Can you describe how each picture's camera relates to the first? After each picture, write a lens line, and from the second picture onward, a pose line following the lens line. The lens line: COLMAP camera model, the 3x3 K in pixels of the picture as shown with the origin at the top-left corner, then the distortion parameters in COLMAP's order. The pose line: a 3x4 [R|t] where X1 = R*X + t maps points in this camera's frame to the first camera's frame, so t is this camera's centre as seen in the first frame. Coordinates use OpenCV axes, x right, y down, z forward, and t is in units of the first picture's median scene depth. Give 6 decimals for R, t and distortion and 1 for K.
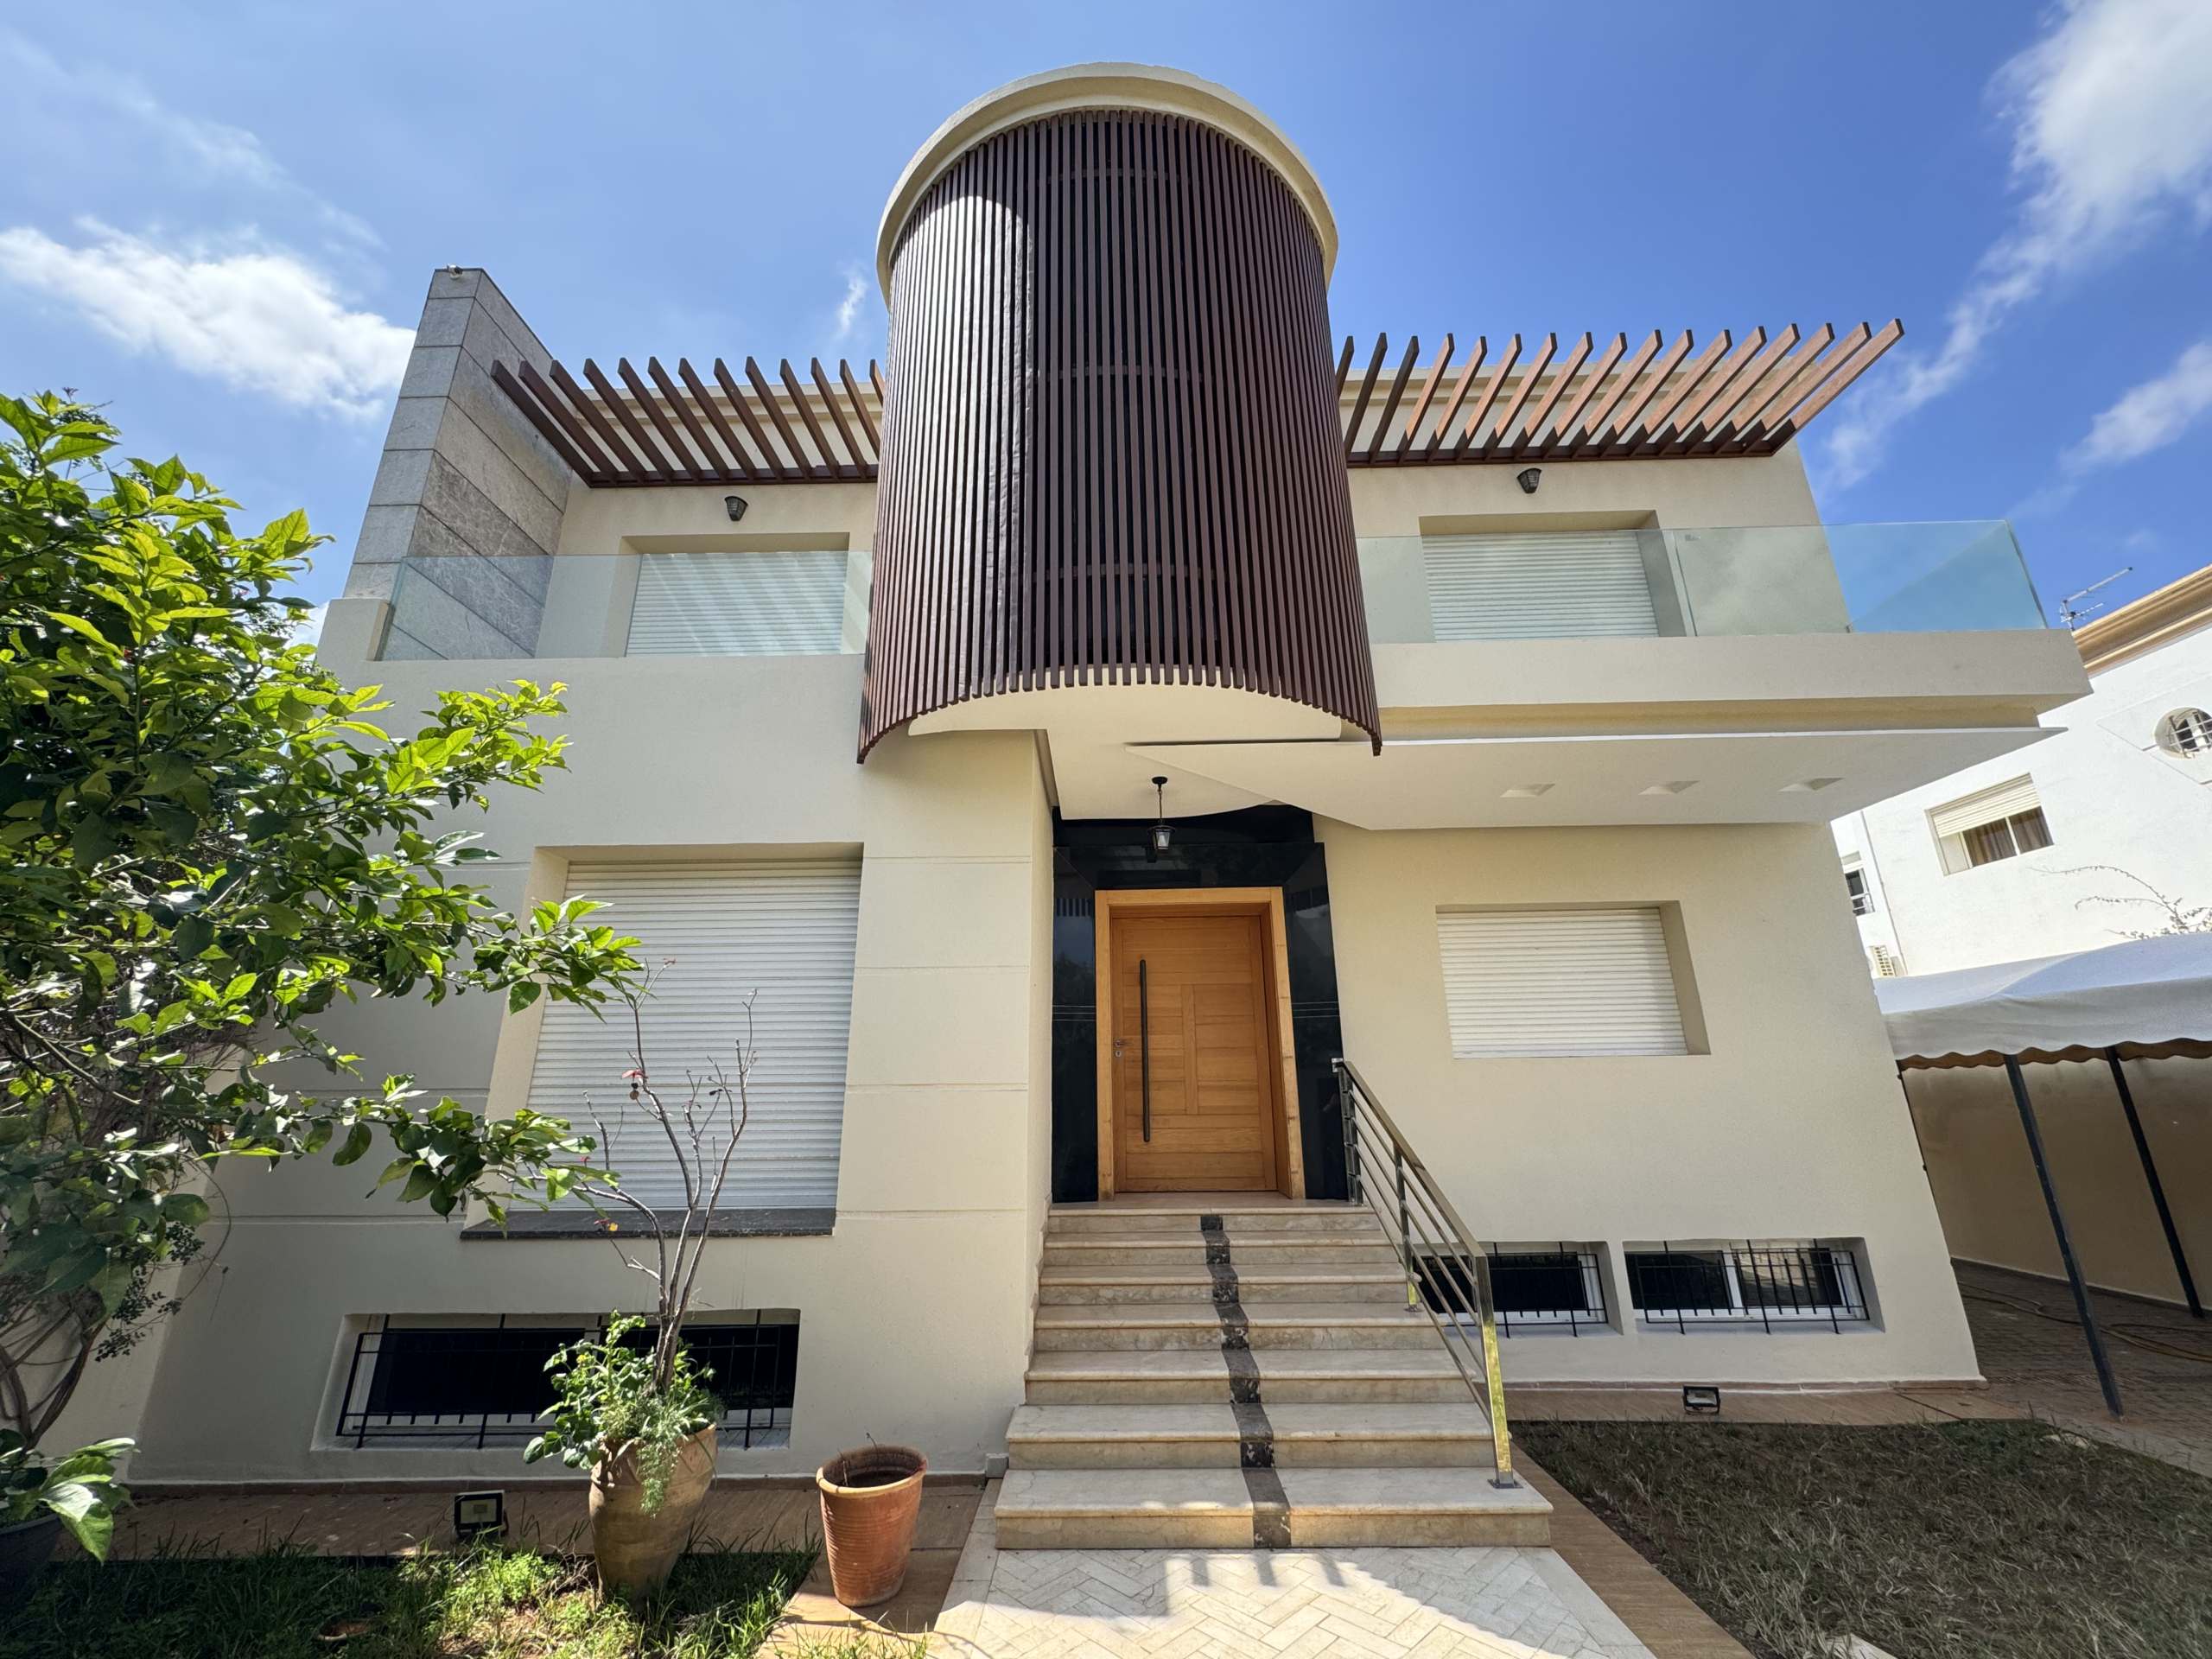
lens RADIAL K [[873.7, 0, 1105.6], [0, 873.7, 825.4], [0, 0, 1]] dist [-0.005538, -0.000332]
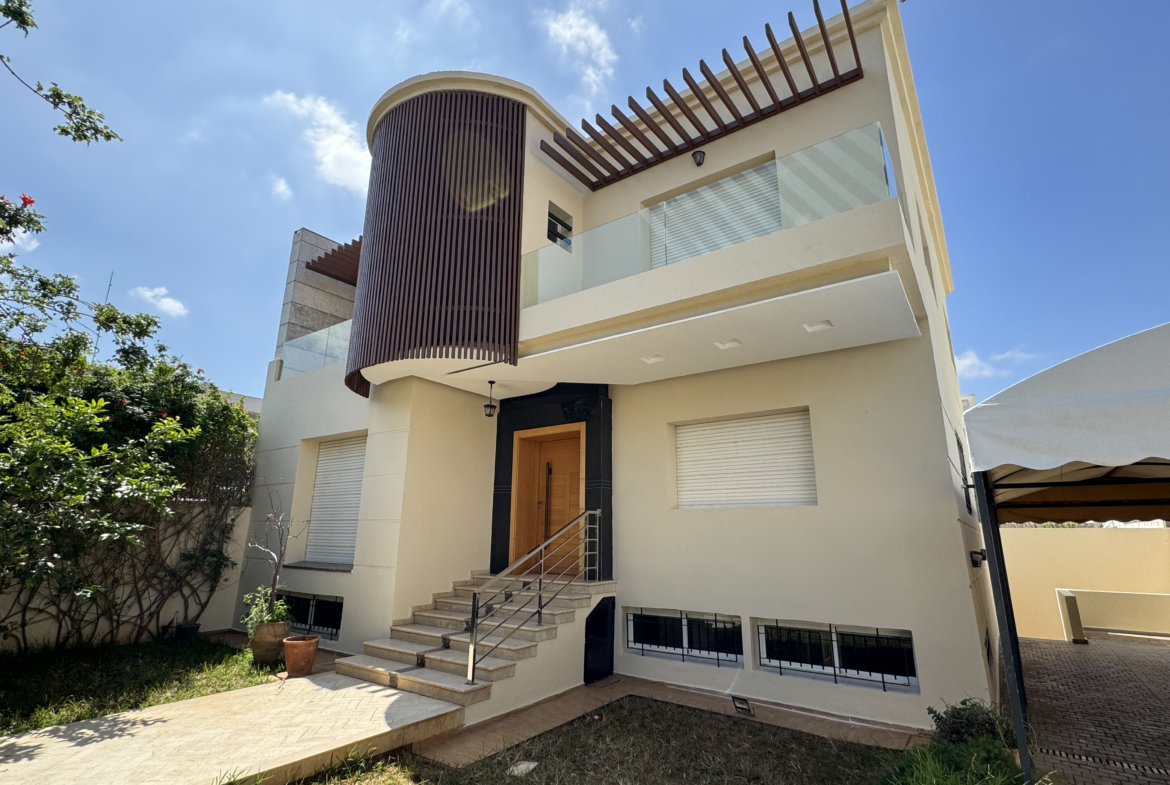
lens RADIAL K [[563.6, 0, 580.6], [0, 563.6, 386.6], [0, 0, 1]] dist [-0.005653, 0.000173]
pose [[0.822842, -0.127773, -0.553719, 1.031733], [0.151745, 0.988416, -0.002585, -0.004083], [0.547636, -0.081897, 0.832699, -0.040133]]
